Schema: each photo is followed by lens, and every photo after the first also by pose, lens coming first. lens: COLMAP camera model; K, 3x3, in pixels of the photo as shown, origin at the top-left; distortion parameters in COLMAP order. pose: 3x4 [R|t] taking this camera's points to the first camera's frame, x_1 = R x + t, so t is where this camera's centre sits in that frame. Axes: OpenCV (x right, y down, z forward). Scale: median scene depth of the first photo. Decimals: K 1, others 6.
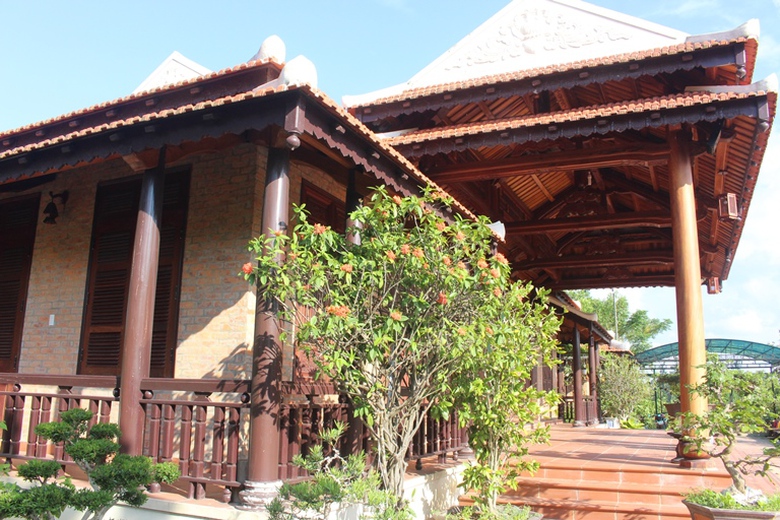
lens RADIAL K [[645.0, 0, 390.5], [0, 645.0, 259.0], [0, 0, 1]] dist [-0.178196, 0.149155]
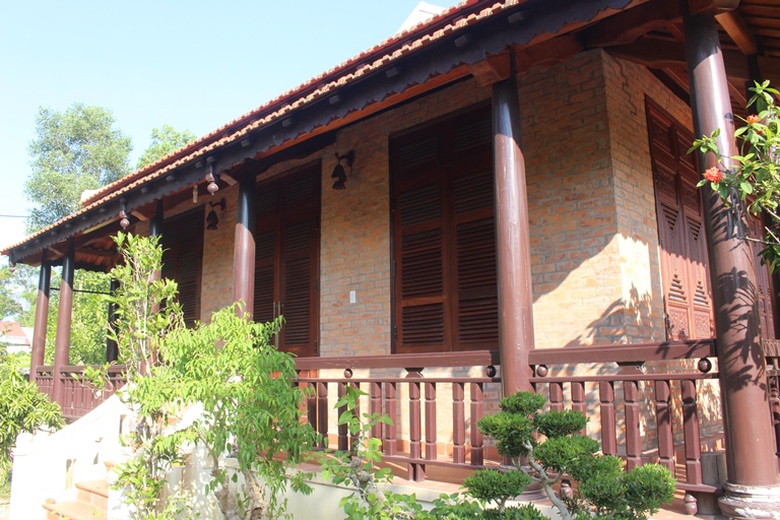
lens RADIAL K [[645.0, 0, 390.5], [0, 645.0, 259.0], [0, 0, 1]] dist [-0.178196, 0.149155]
pose [[0.945565, -0.086355, -0.313768, -0.234762], [0.096426, 0.995200, 0.016688, 0.039944], [0.310821, -0.046035, 0.949353, 0.170193]]
